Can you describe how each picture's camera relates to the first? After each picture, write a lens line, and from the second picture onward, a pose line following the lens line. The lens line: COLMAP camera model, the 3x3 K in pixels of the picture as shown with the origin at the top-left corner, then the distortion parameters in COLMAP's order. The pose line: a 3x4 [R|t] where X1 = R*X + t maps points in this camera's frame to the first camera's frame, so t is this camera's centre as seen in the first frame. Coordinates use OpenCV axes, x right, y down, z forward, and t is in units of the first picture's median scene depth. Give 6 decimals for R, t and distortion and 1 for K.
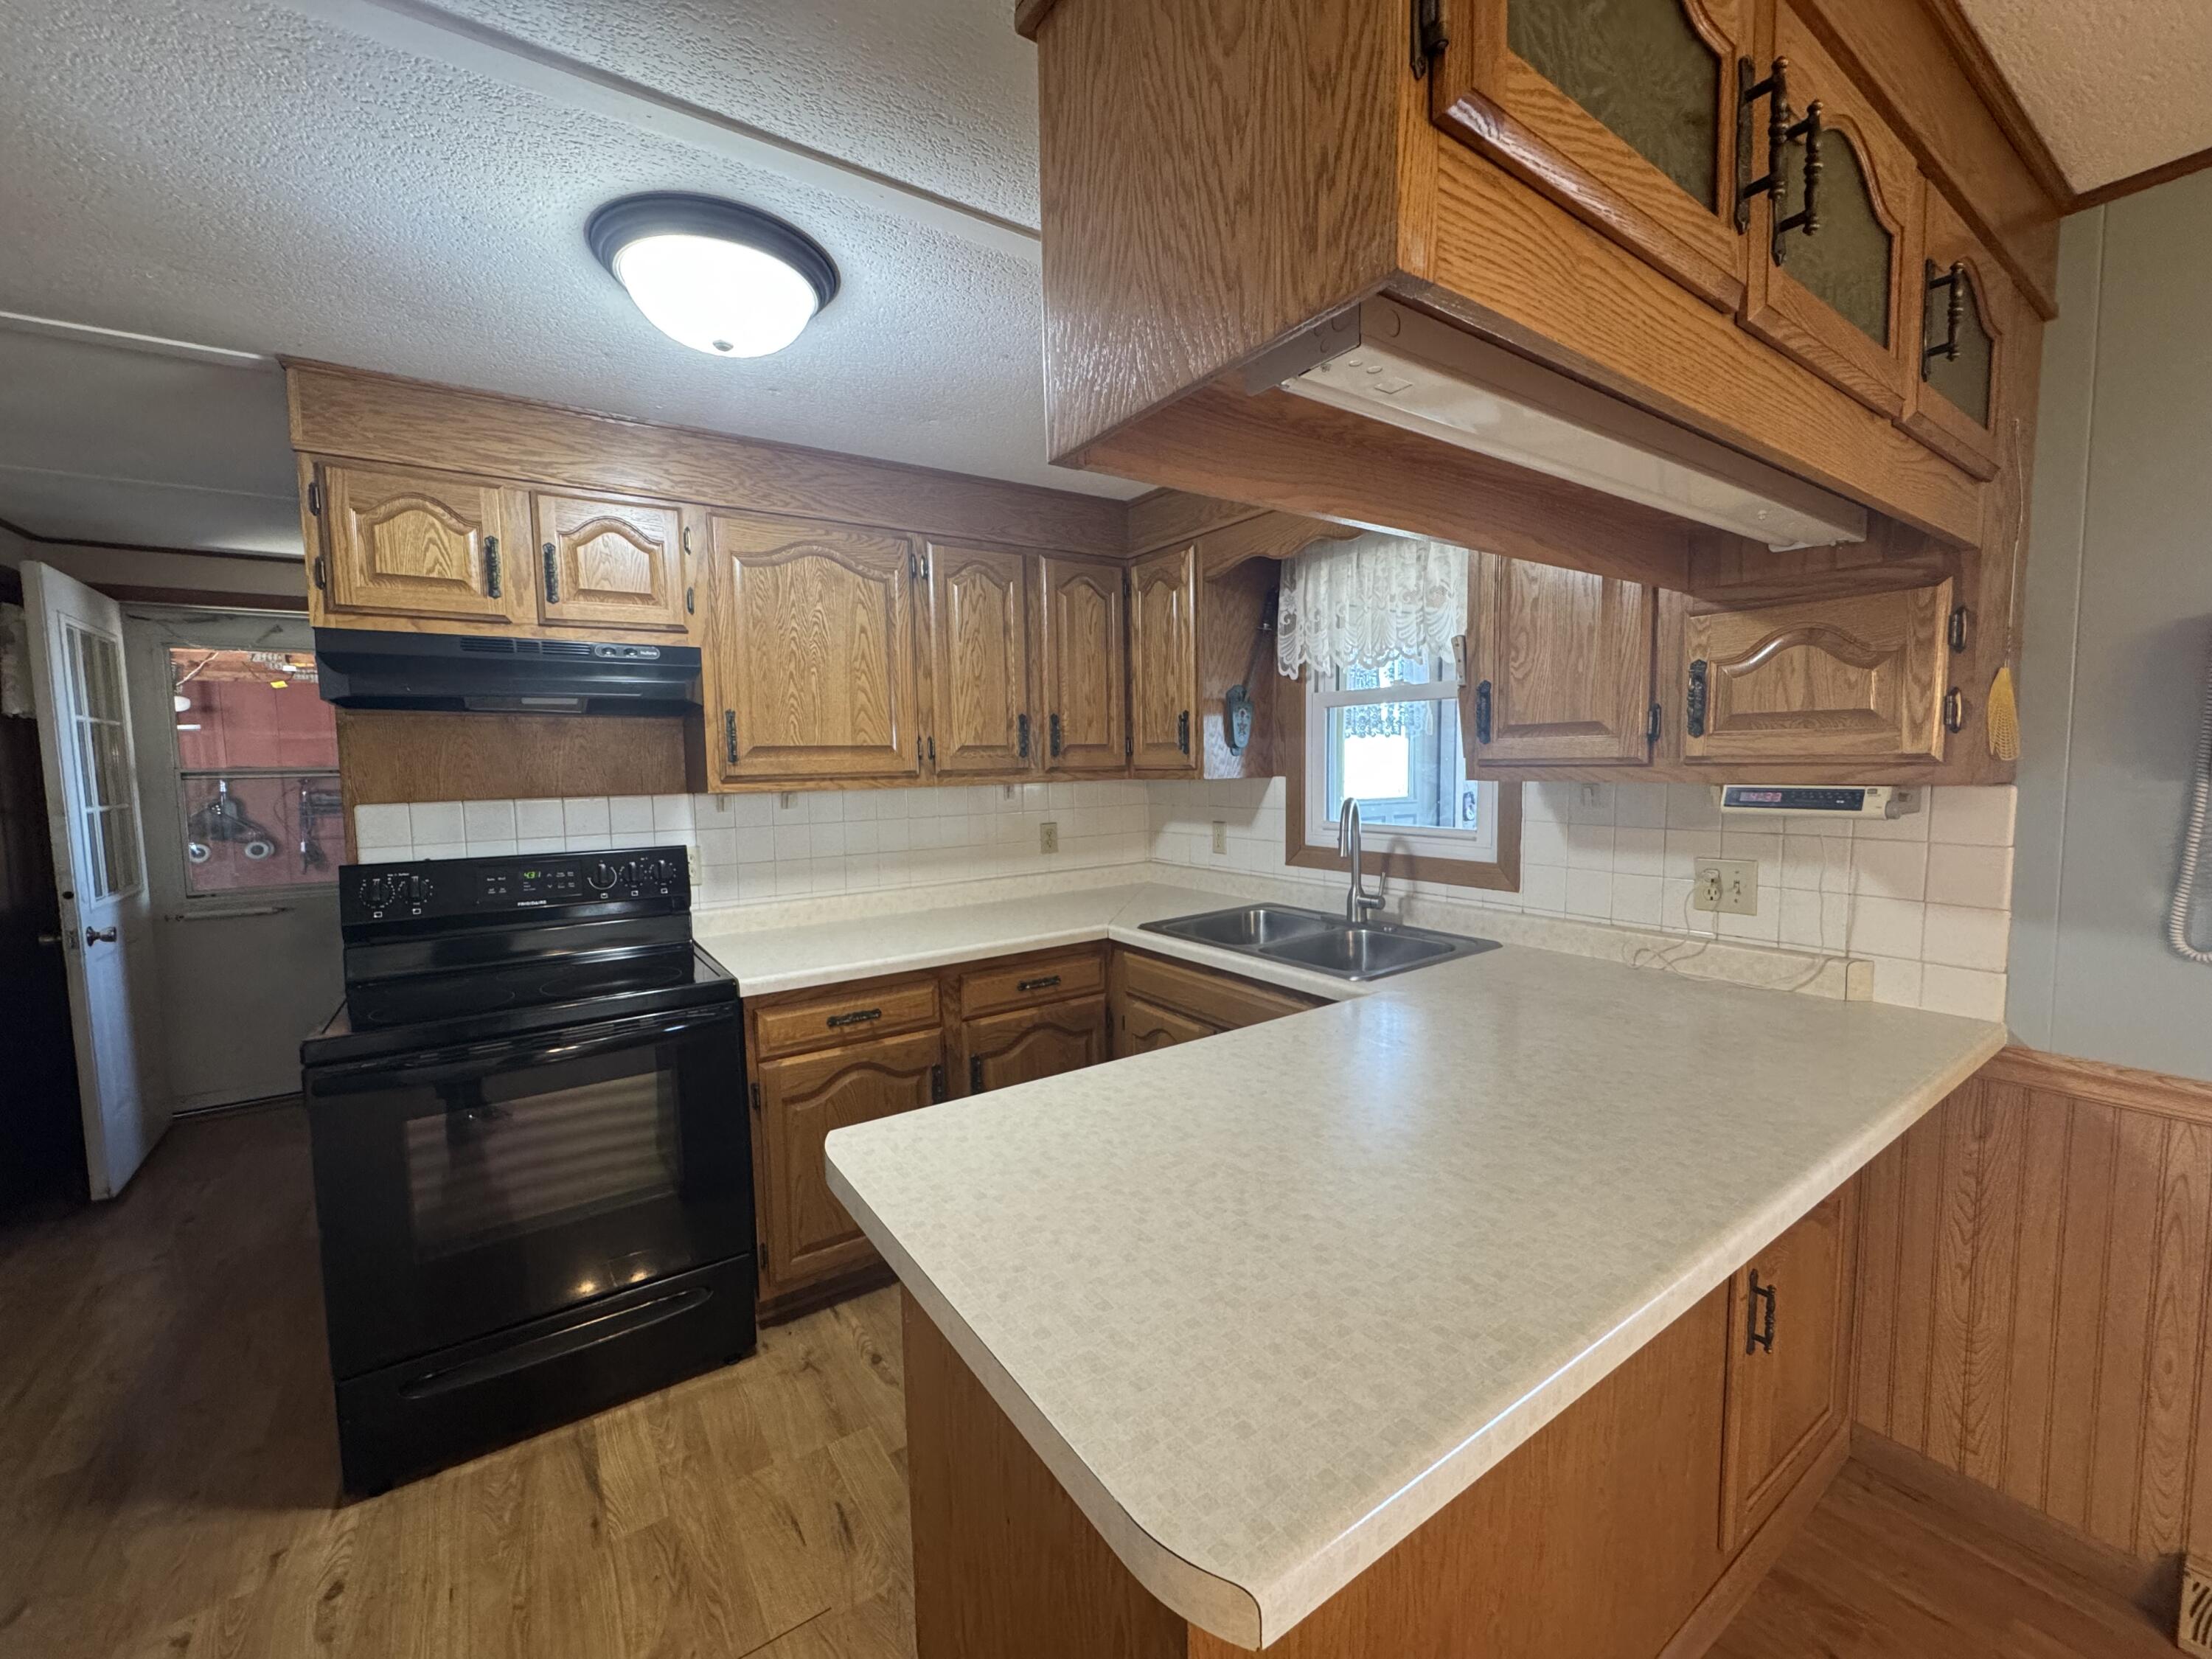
lens RADIAL K [[885.1, 0, 1106.0], [0, 885.1, 829.5], [0, 0, 1]] dist [-0.001405, -0.000049]
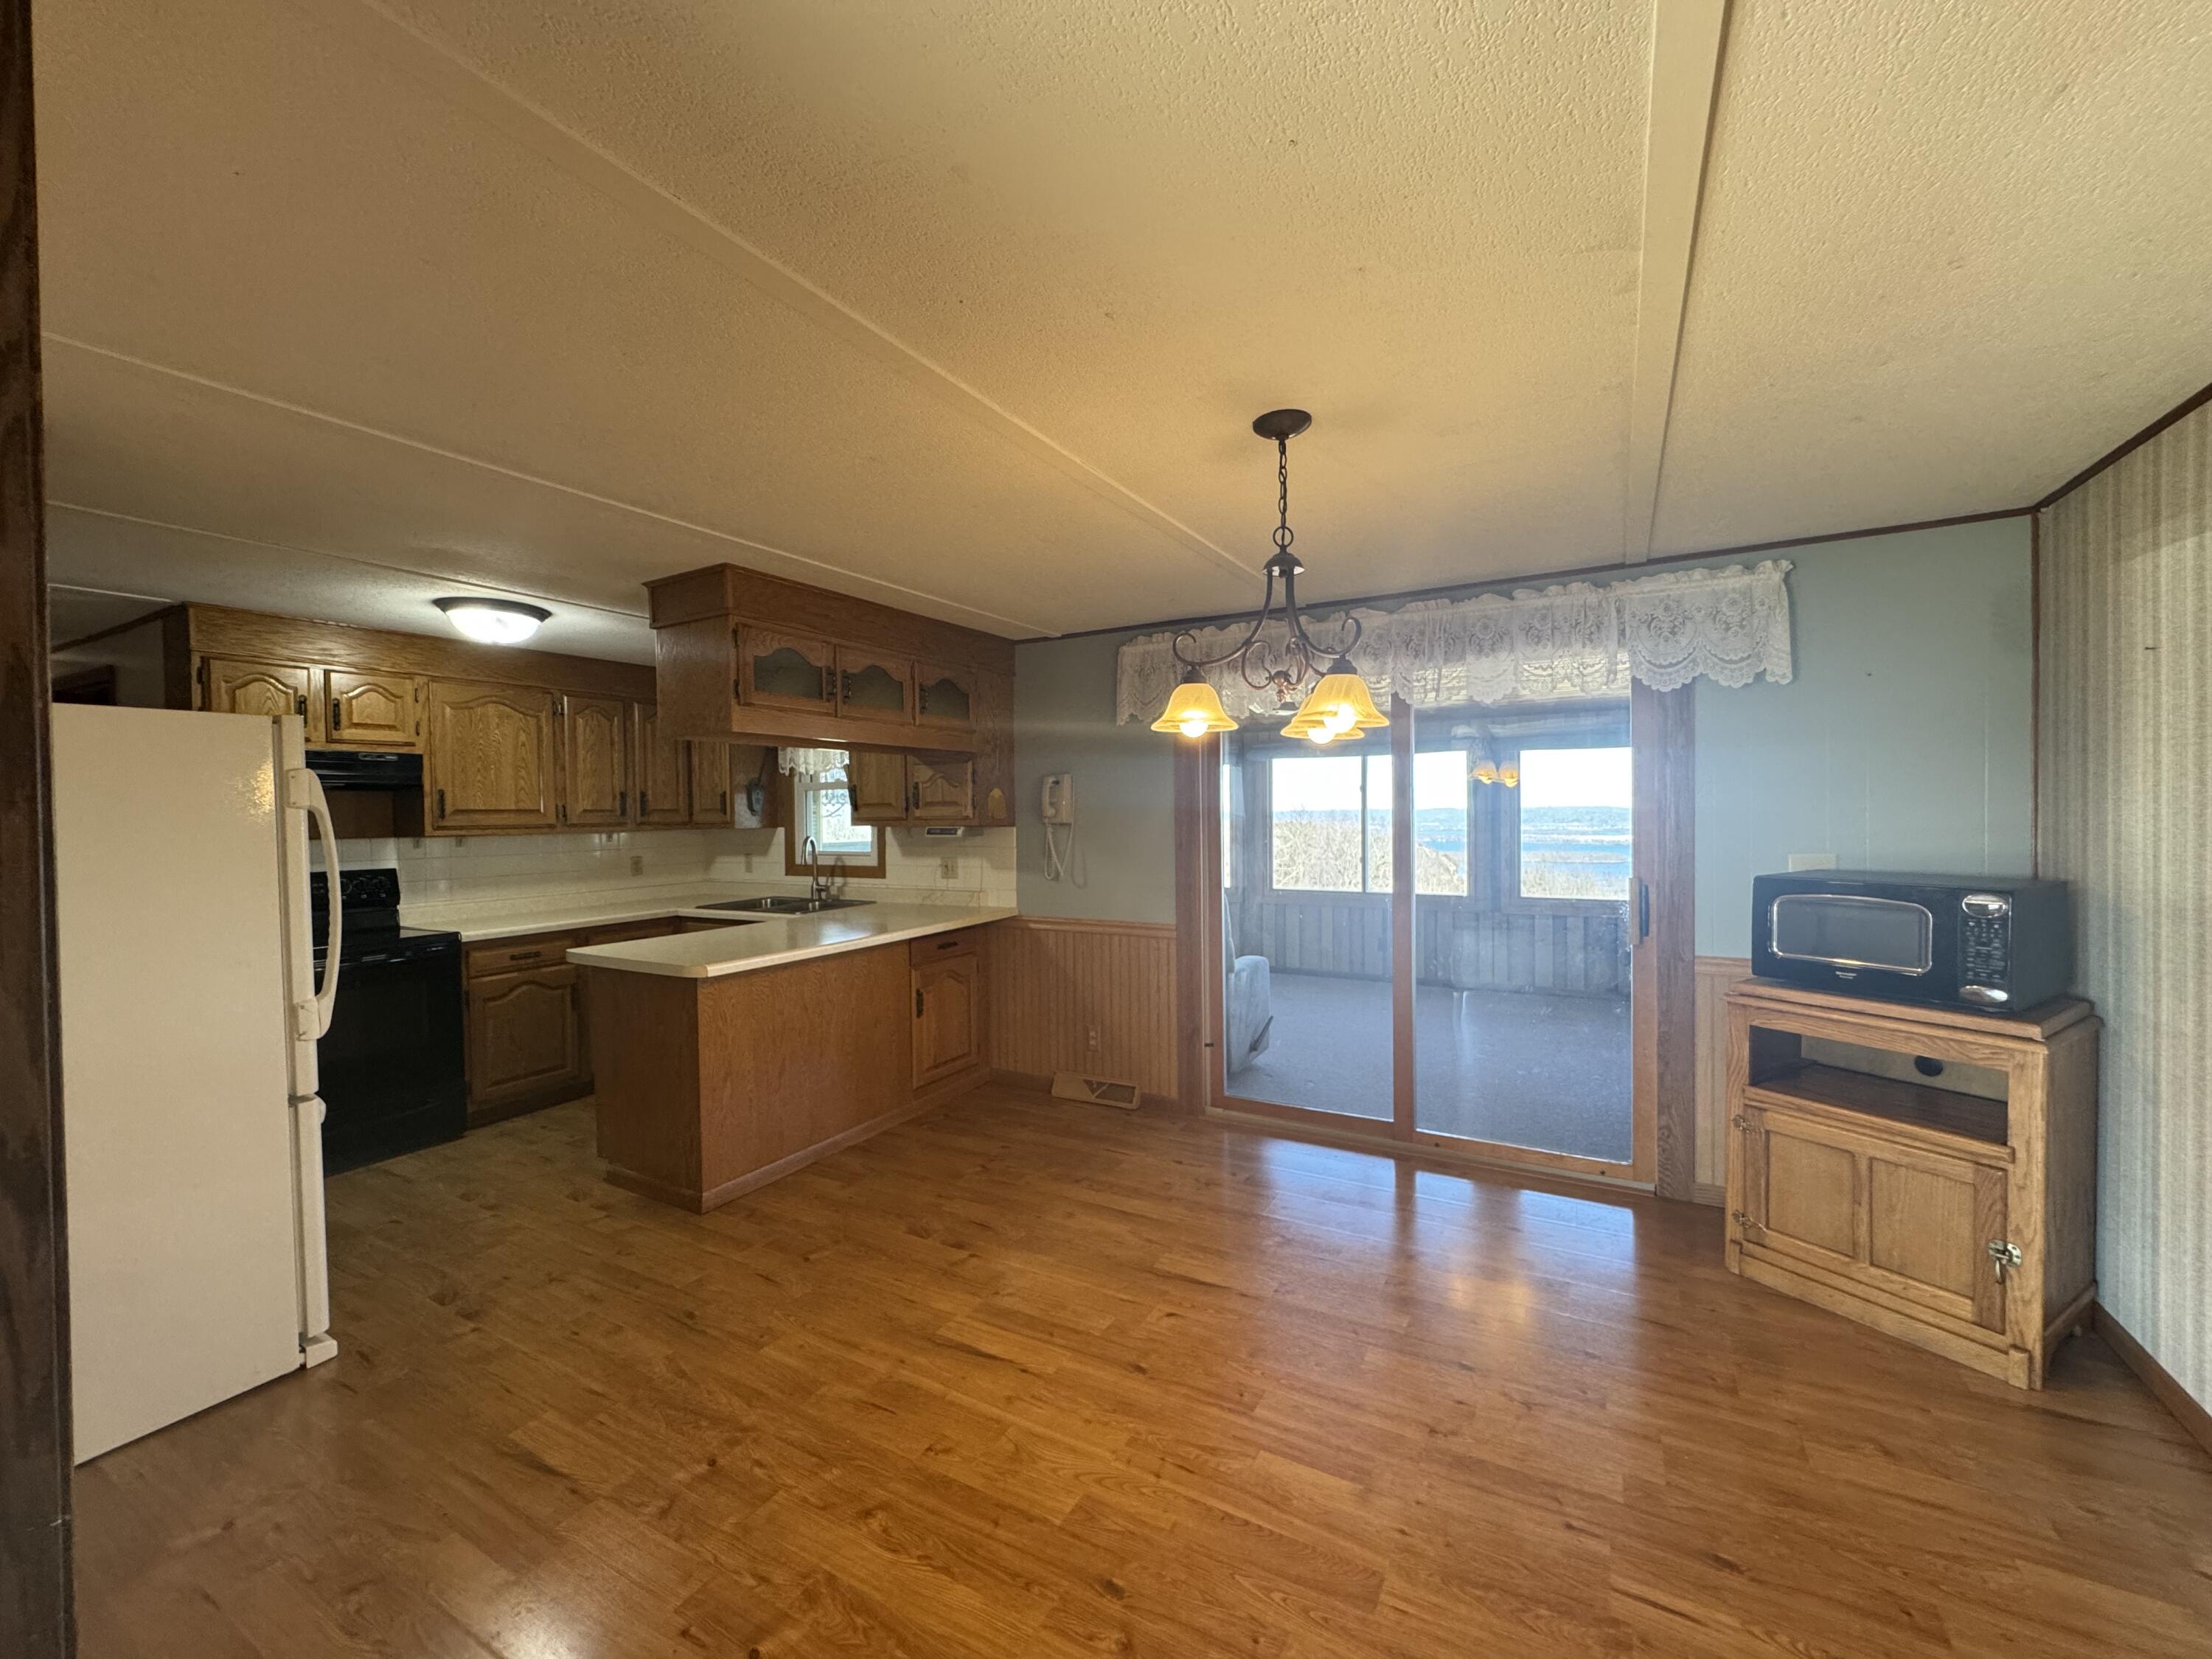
lens RADIAL K [[885.1, 0, 1106.0], [0, 885.1, 829.5], [0, 0, 1]] dist [-0.001405, -0.000049]
pose [[0.900321, -0.002735, 0.435219, 0.004515], [0.032712, 0.997577, -0.061402, 0.089291], [-0.433996, 0.069519, 0.898228, -1.058269]]
